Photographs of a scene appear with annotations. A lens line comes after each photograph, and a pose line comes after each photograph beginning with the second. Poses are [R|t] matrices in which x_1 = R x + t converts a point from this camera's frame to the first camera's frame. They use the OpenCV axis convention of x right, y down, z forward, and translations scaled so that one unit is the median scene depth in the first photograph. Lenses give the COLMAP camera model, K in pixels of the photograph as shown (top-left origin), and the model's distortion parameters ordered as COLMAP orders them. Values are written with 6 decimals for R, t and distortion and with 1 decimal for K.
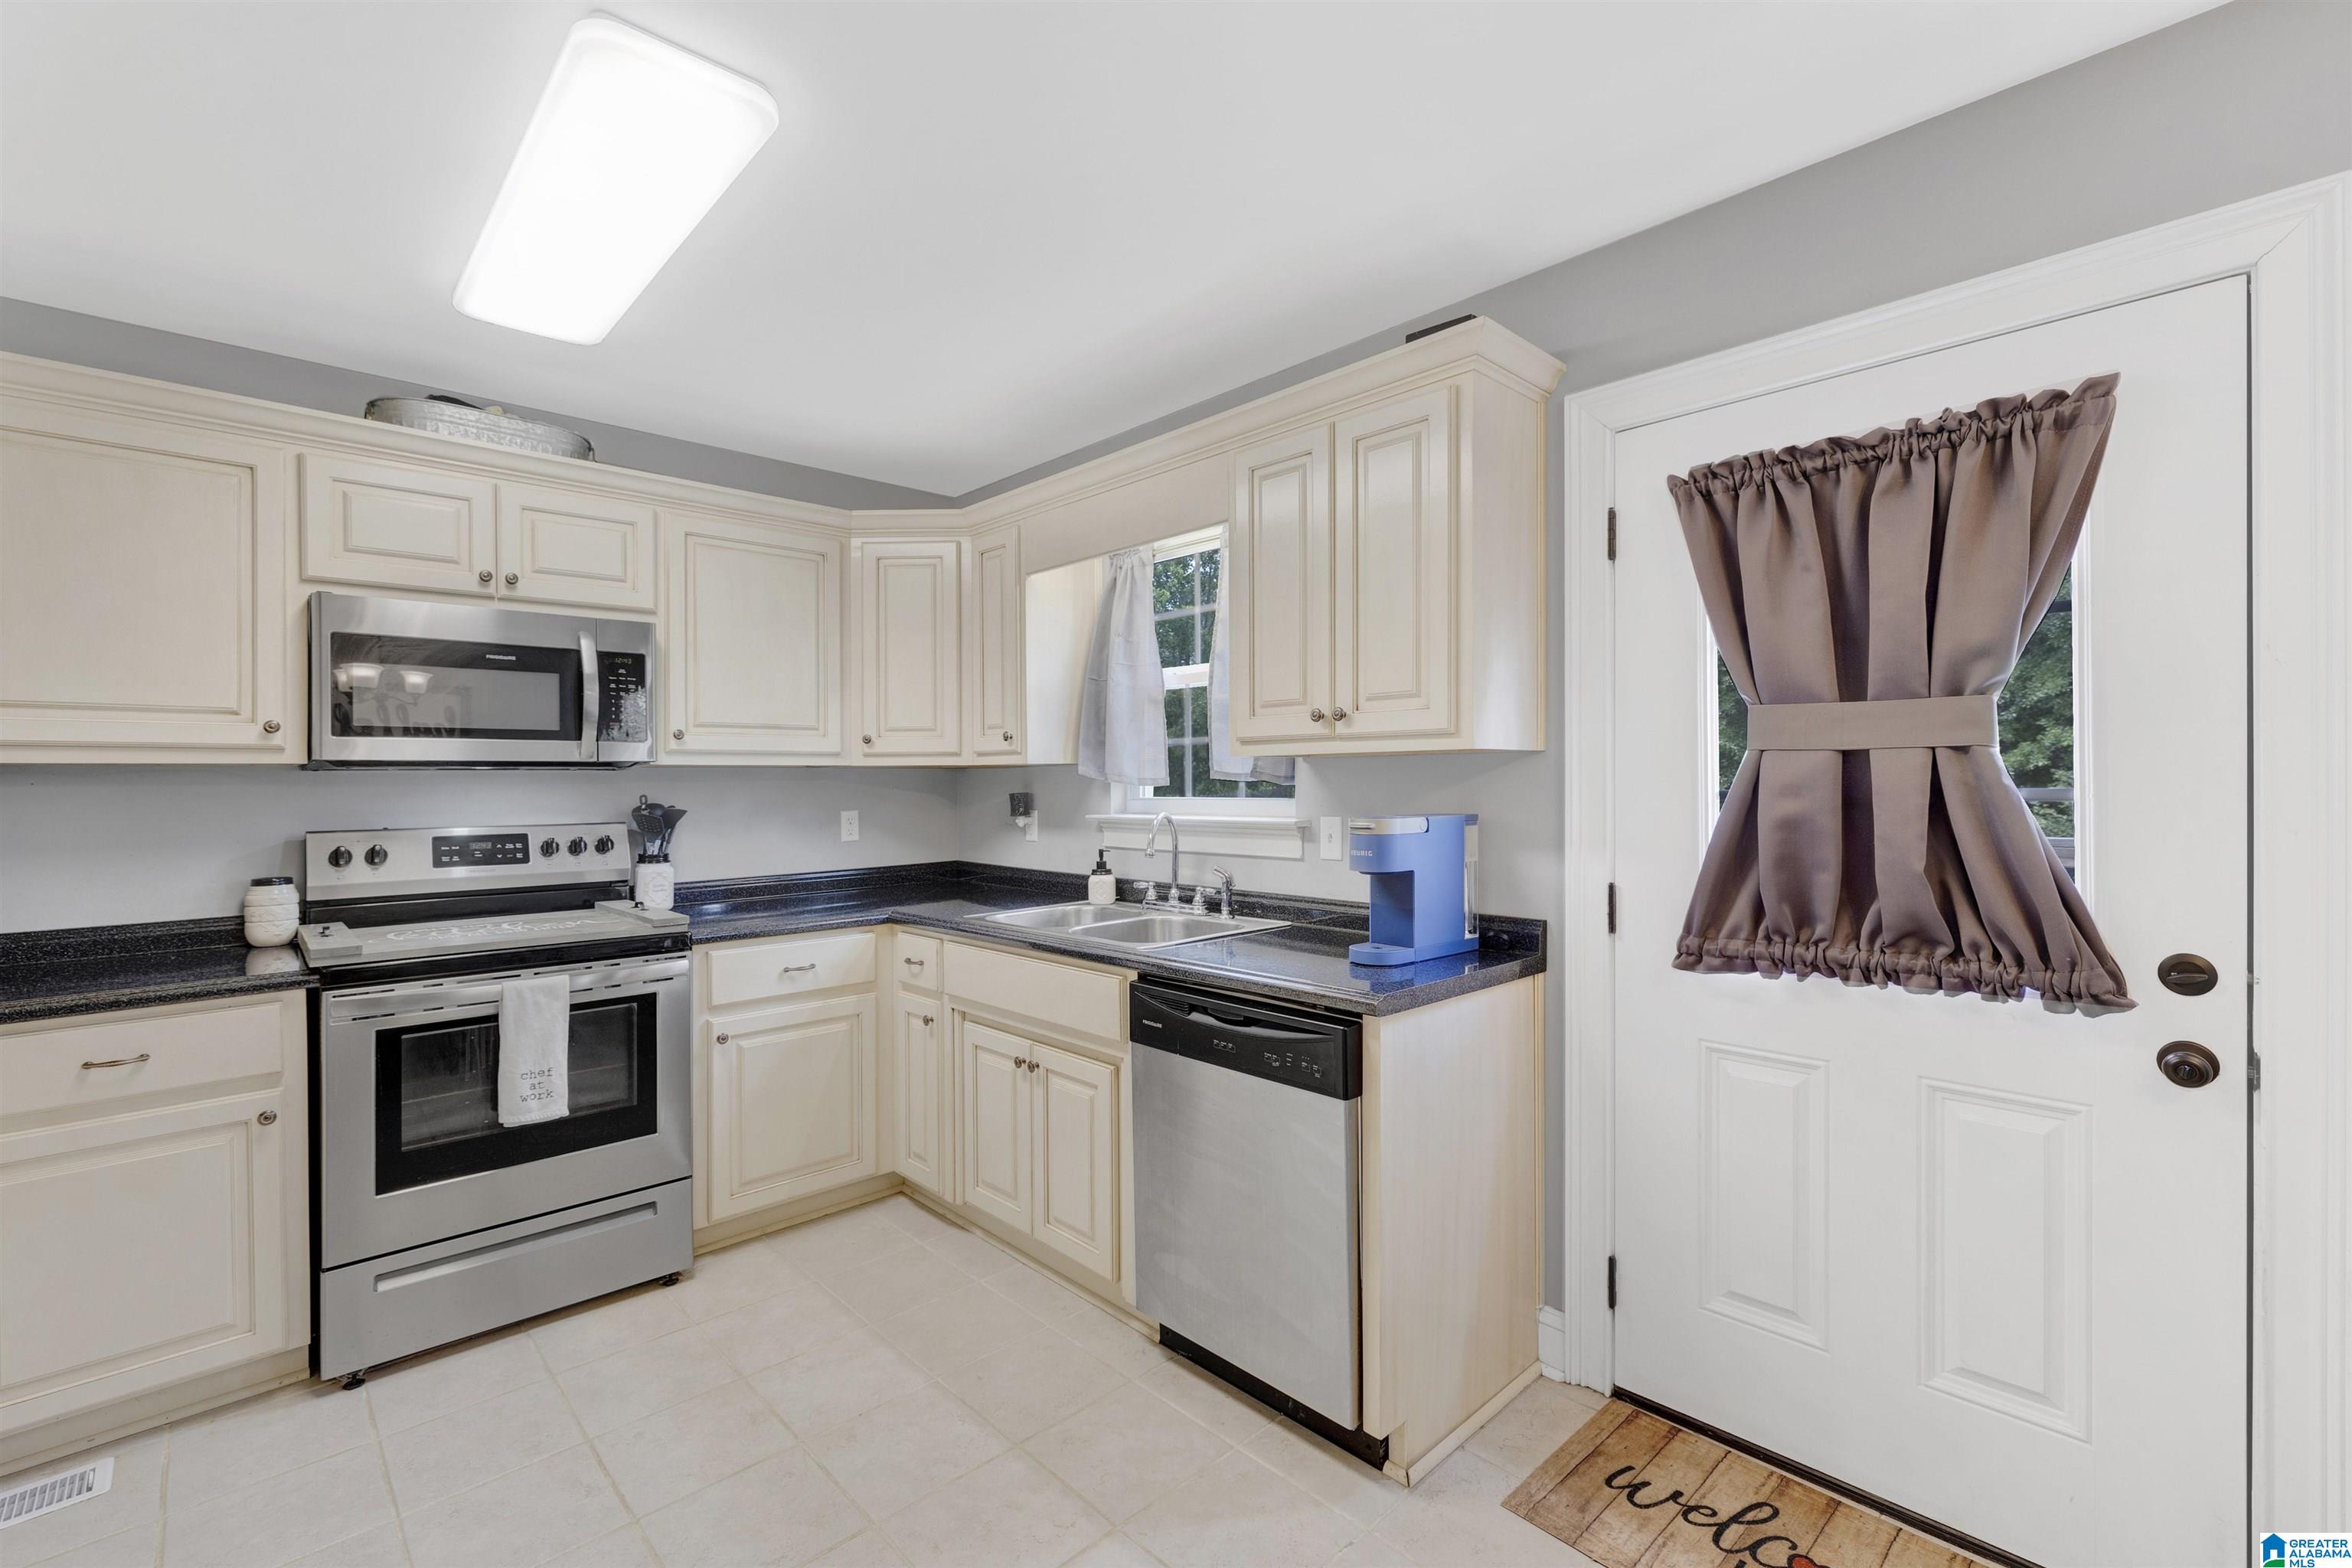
lens RADIAL K [[1026.8, 0, 1163.3], [0, 1026.8, 784.1], [0, 0, 1]] dist [0.010612, 0.000371]
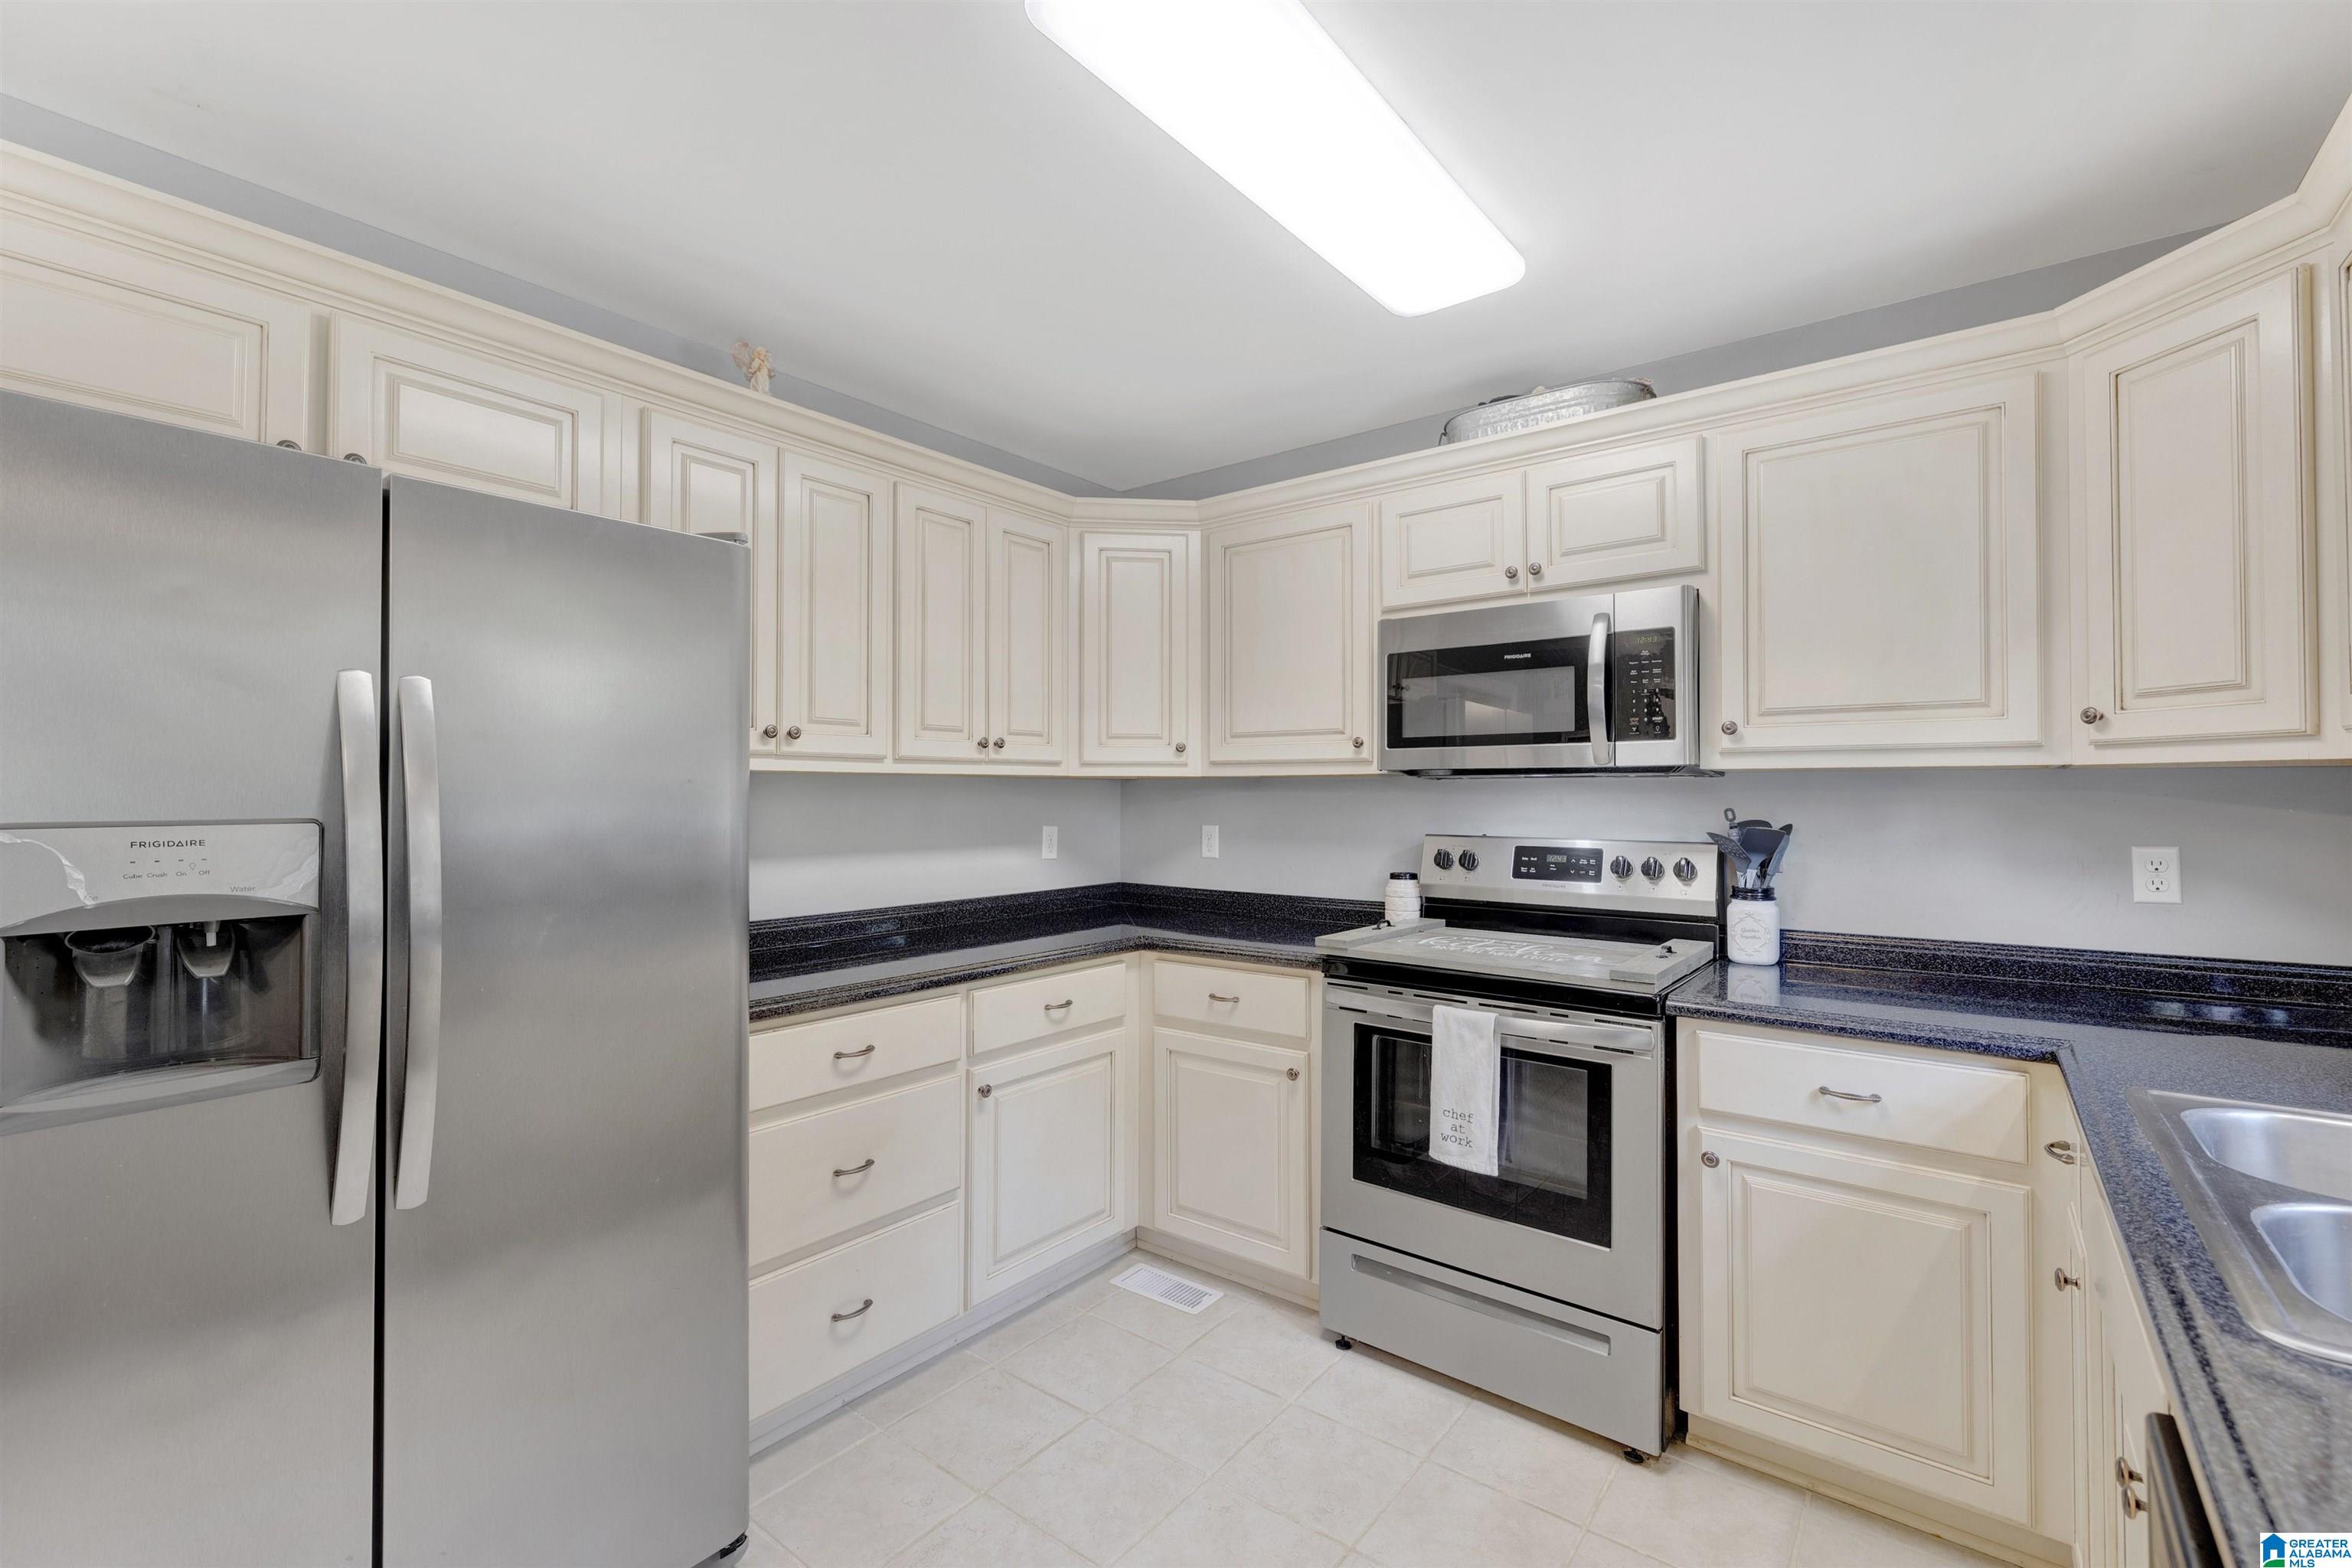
lens RADIAL K [[1026.8, 0, 1163.4], [0, 1026.8, 773.9], [0, 0, 1]] dist [0.010612, 0.000371]
pose [[0.140352, -0.008600, -0.990064, 0.219452], [-0.003024, 0.999954, -0.009115, -0.007948], [0.990097, 0.004273, 0.140320, 0.535258]]
